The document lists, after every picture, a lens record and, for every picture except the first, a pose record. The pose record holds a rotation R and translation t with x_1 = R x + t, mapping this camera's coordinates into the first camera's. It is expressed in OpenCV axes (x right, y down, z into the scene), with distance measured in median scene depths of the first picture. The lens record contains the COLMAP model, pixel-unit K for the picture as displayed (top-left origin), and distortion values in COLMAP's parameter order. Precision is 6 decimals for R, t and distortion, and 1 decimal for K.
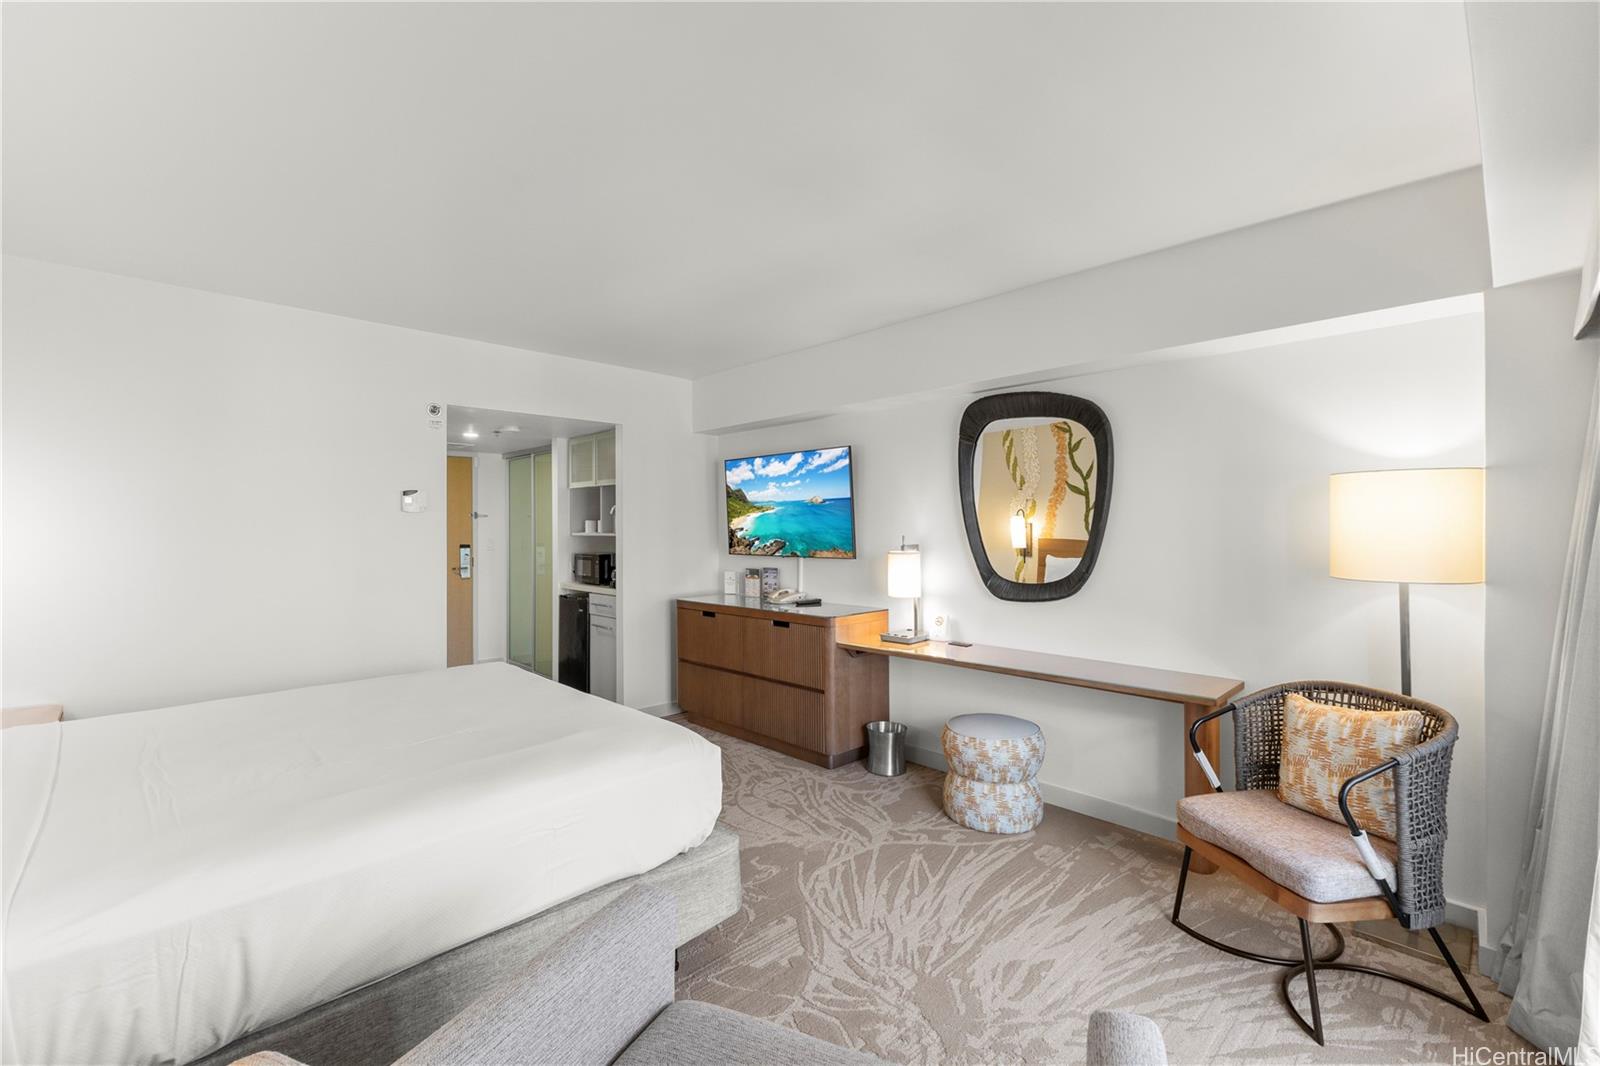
lens RADIAL K [[691.4, 0, 799.2], [0, 691.4, 530.6], [0, 0, 1]] dist [0.009532, -0.000991]
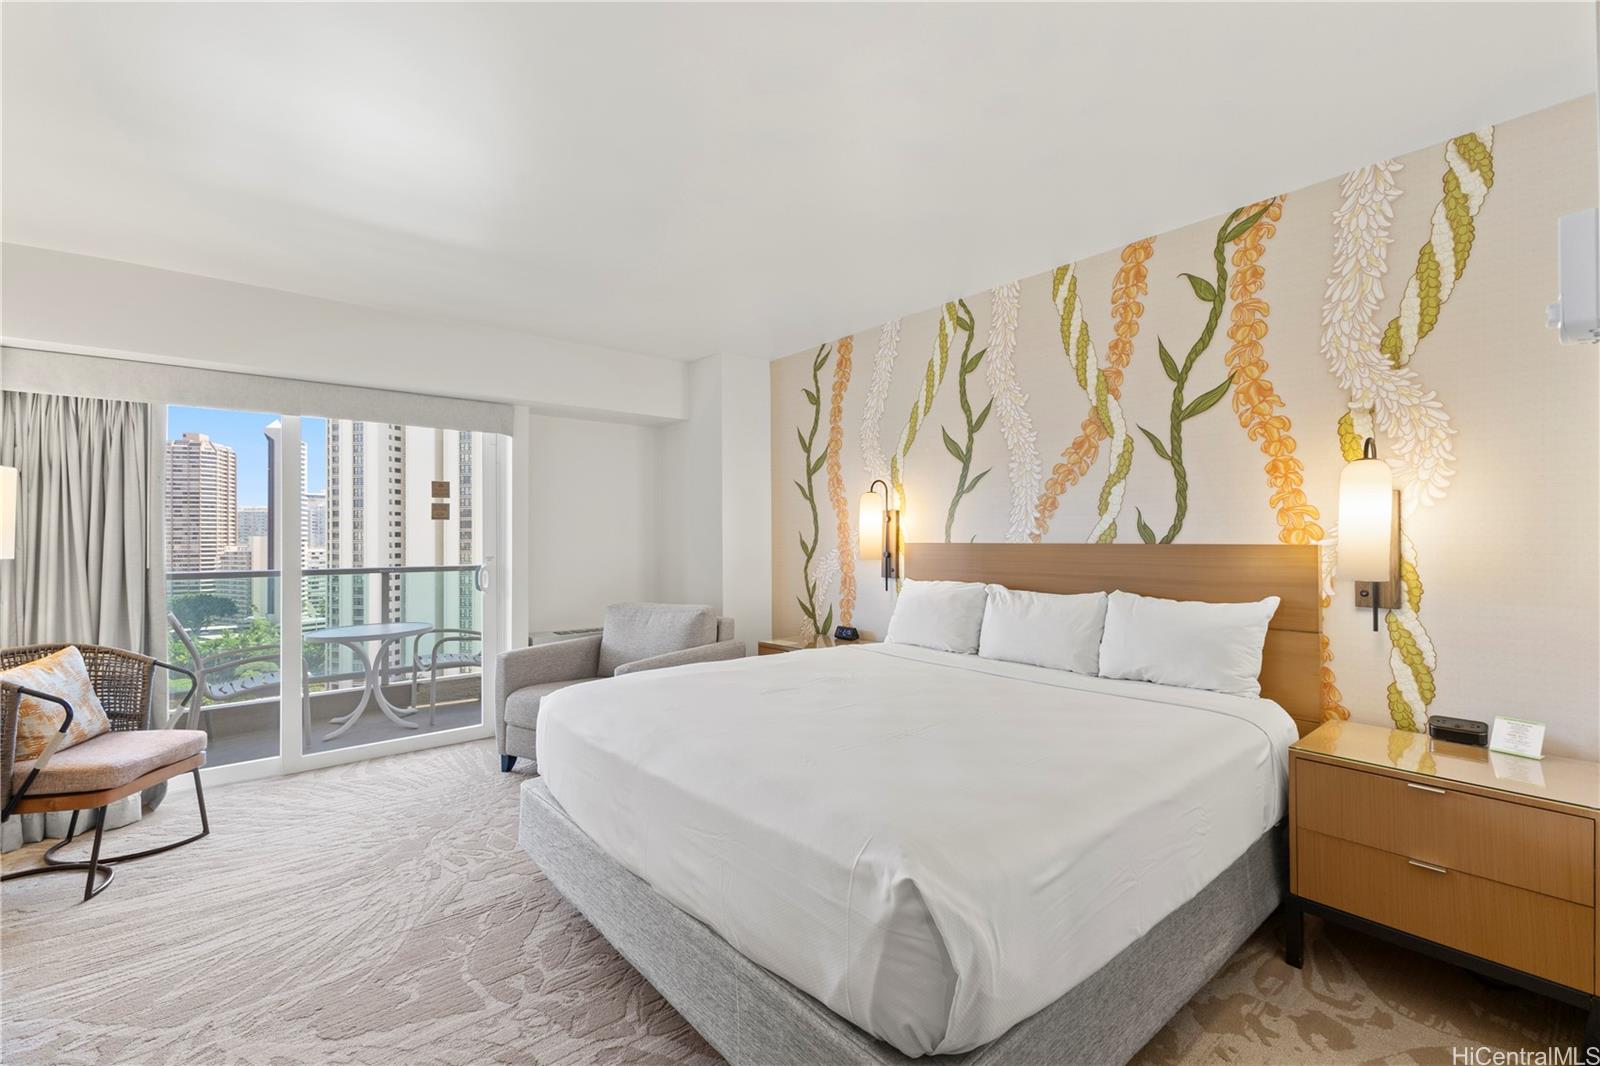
lens RADIAL K [[691.4, 0, 798.9], [0, 691.4, 532.1], [0, 0, 1]] dist [0.009532, -0.000991]
pose [[-0.996866, 0.009523, 0.078528, -0.353269], [0.009497, 0.999955, -0.000702, 0.022558], [-0.078531, 0.000046, -0.996912, 1.171994]]
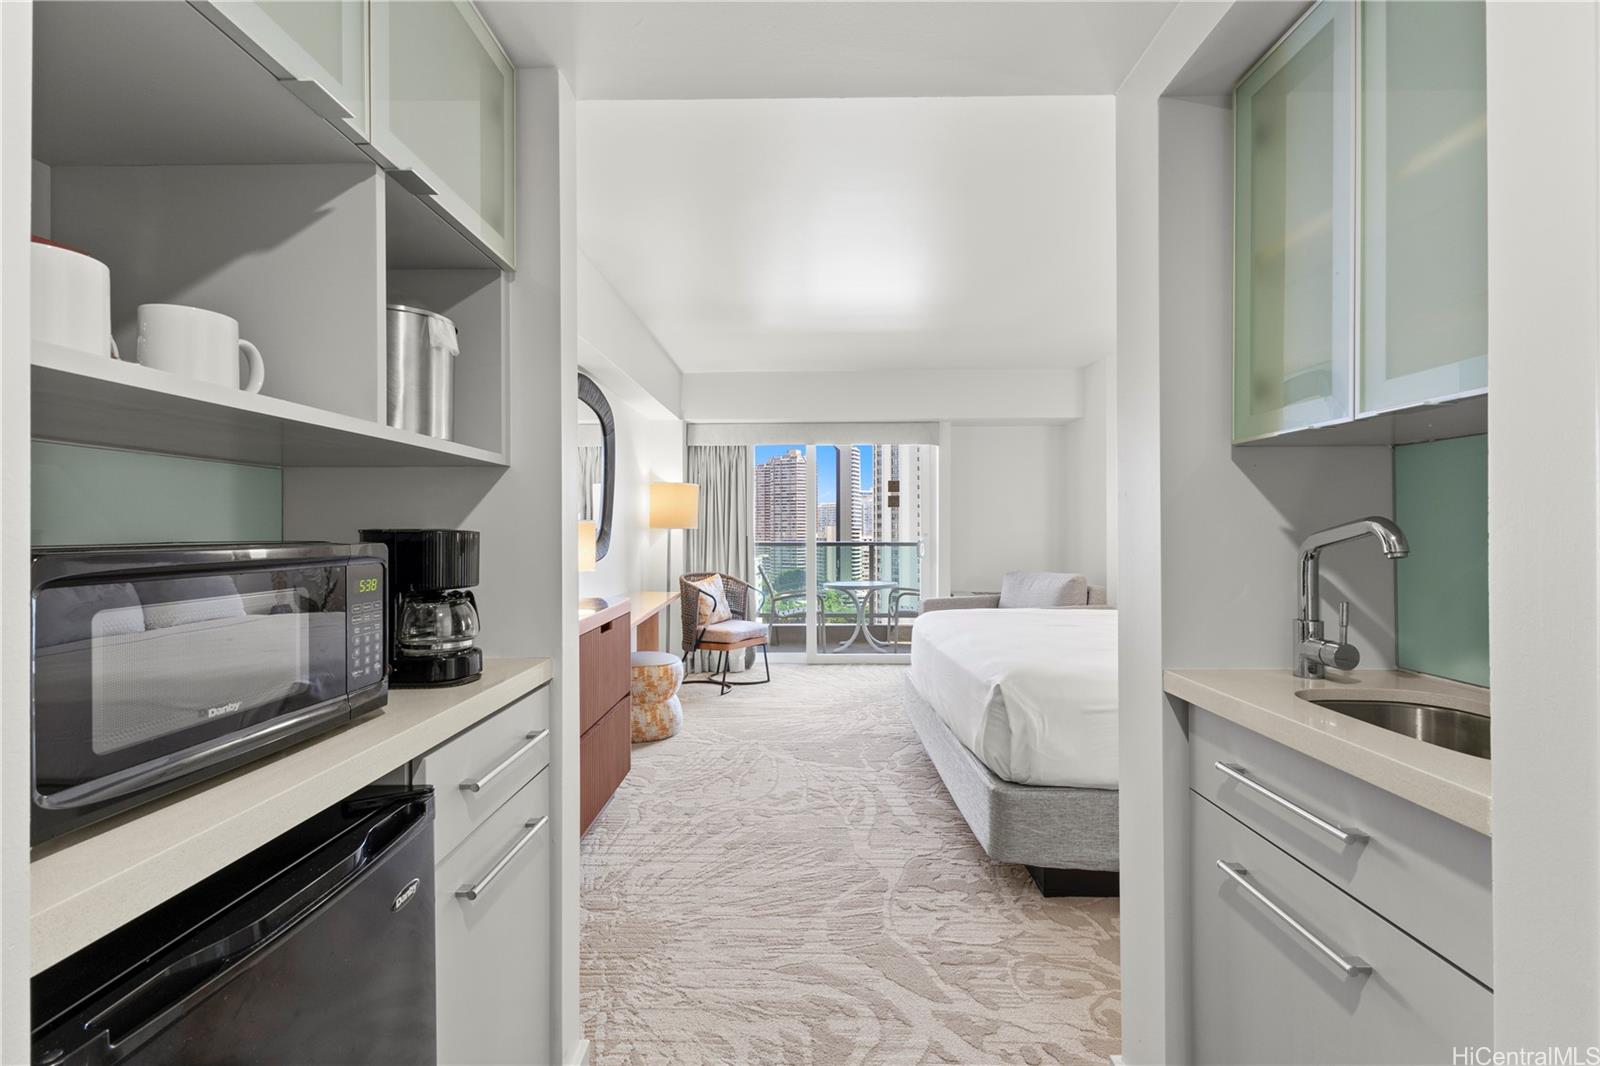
lens RADIAL K [[691.4, 0, 796.2], [0, 691.4, 527.1], [0, 0, 1]] dist [0.009532, -0.000991]
pose [[-0.703377, 0.008228, 0.710770, -0.659211], [0.010996, 0.999939, -0.000694, 0.040114], [-0.710732, 0.007327, -0.703424, 1.386795]]
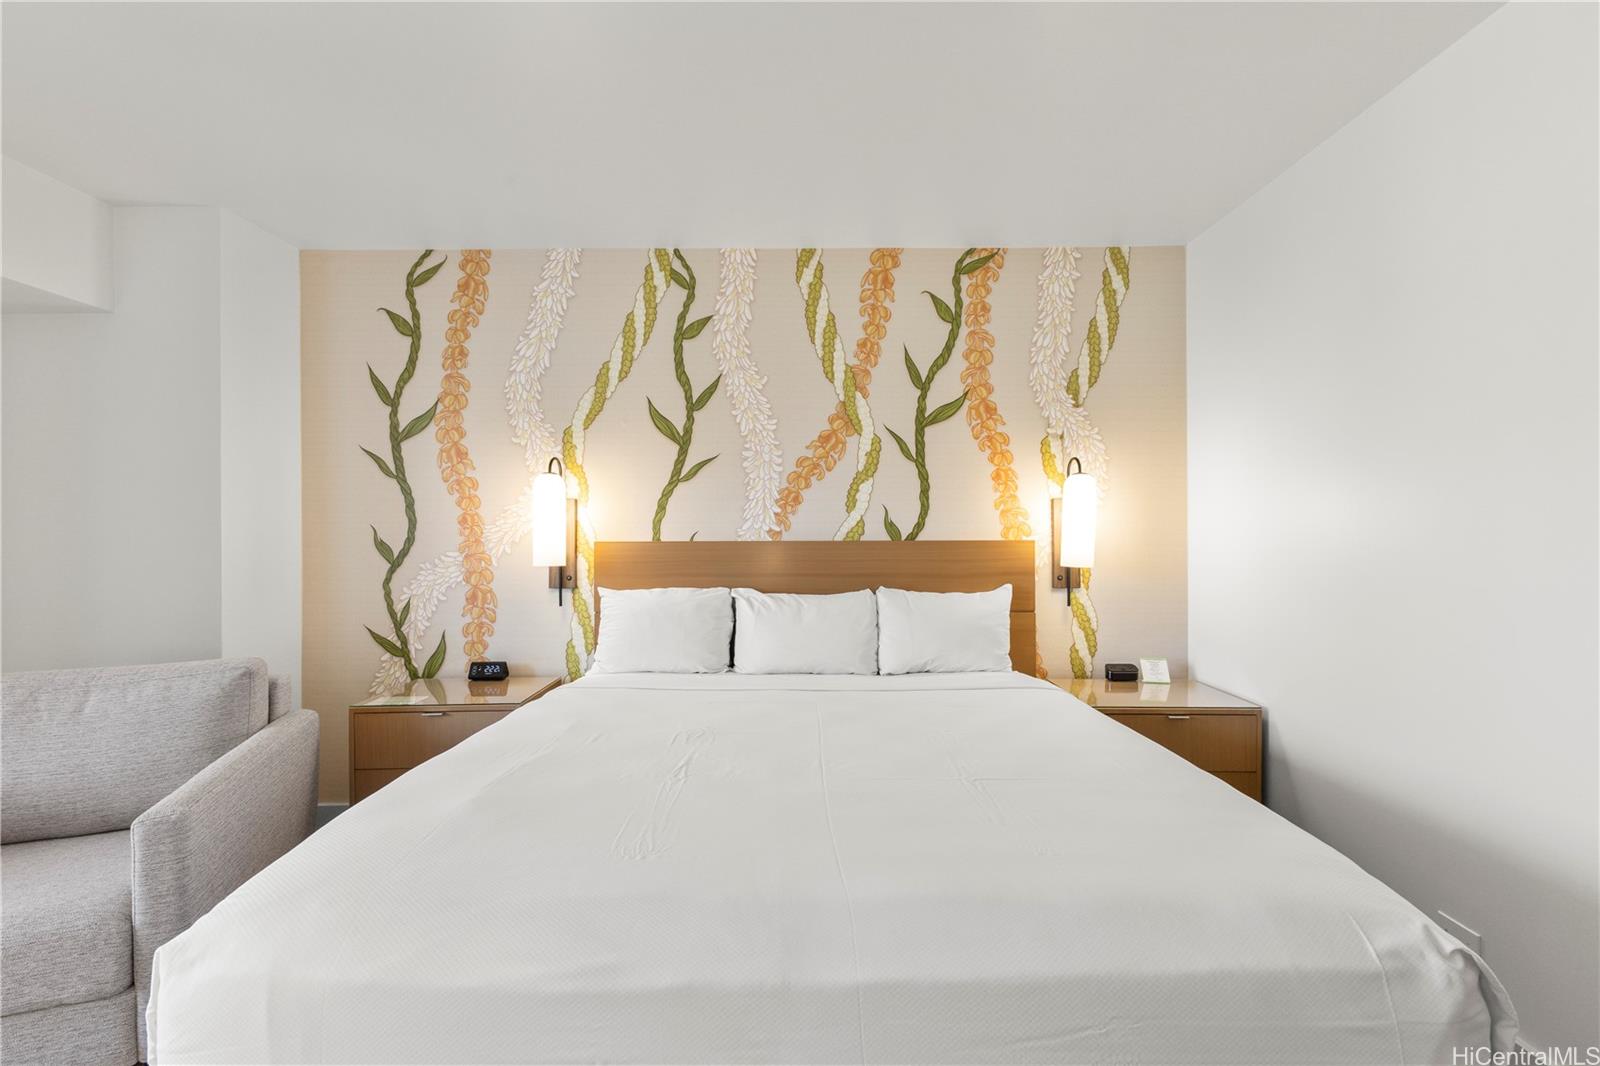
lens RADIAL K [[691.4, 0, 798.3], [0, 691.4, 535.7], [0, 0, 1]] dist [0.009532, -0.000991]
pose [[-0.701524, 0.006266, -0.712618, -0.048763], [0.001818, 0.999974, 0.007003, 0.027043], [0.712643, 0.003617, -0.701517, 0.877871]]
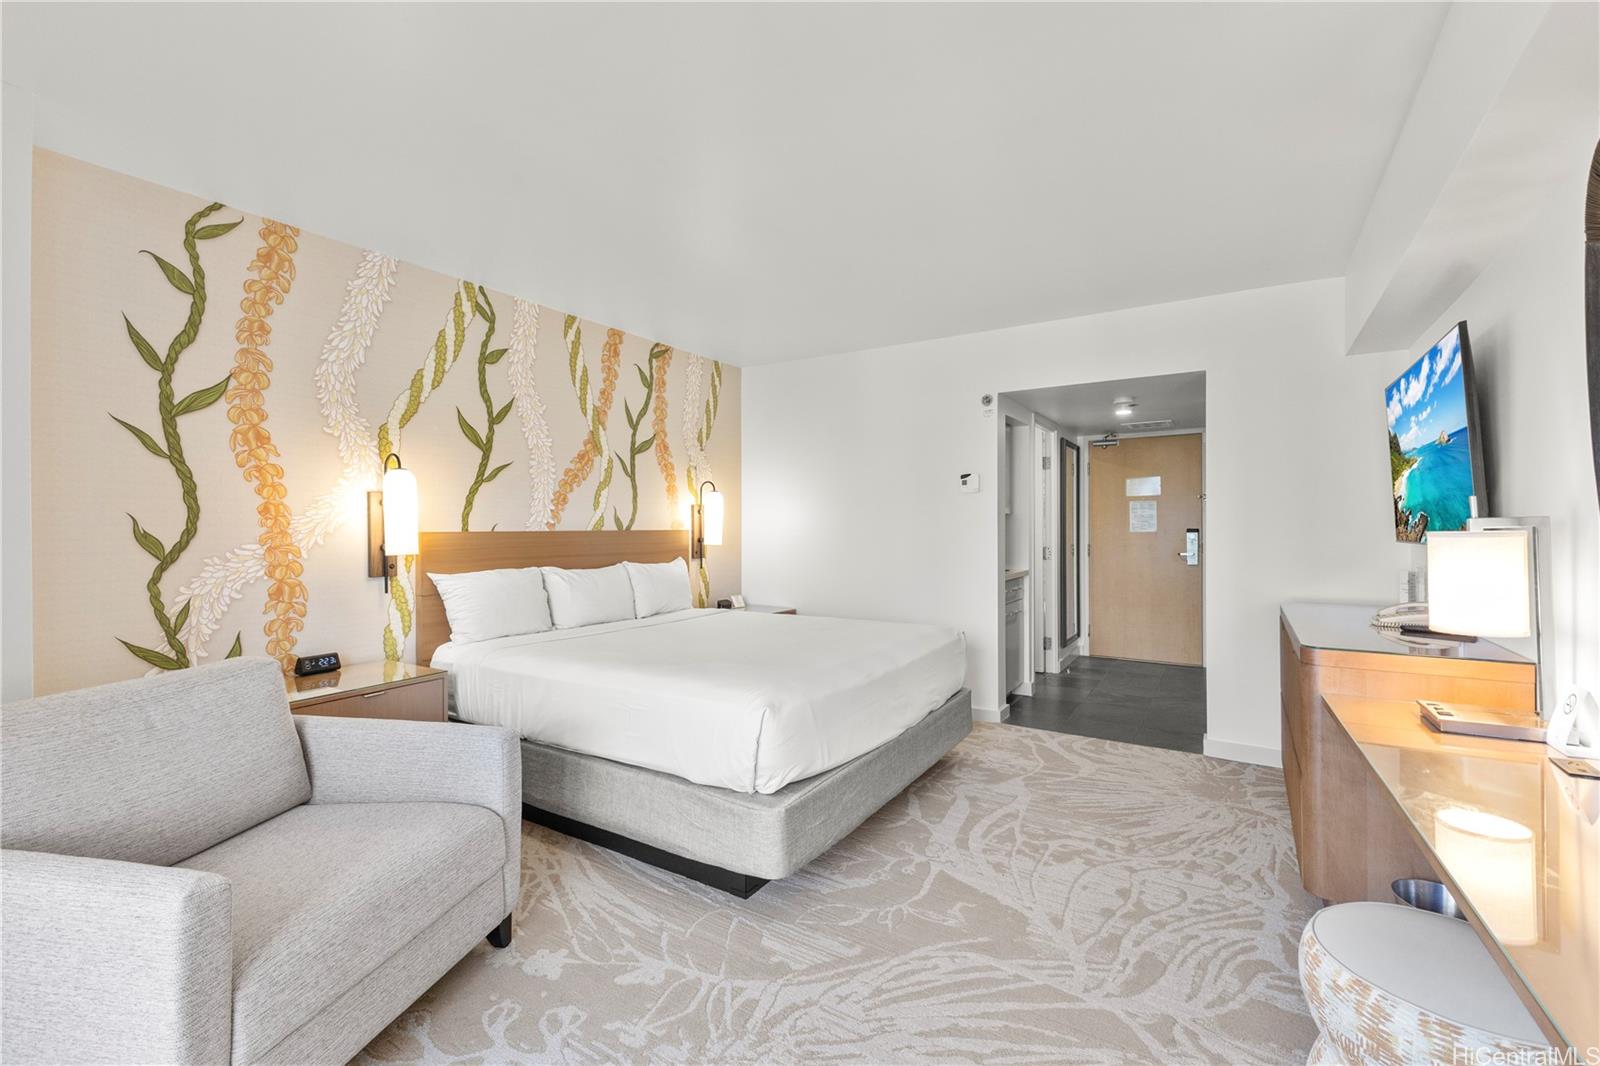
lens RADIAL K [[691.4, 0, 802.9], [0, 691.4, 527.2], [0, 0, 1]] dist [0.009532, -0.000991]
pose [[0.233359, 0.006264, -0.972371, 0.480543], [-0.005564, 0.999971, 0.005107, 0.025582], [0.972375, 0.004218, 0.233387, 0.449901]]
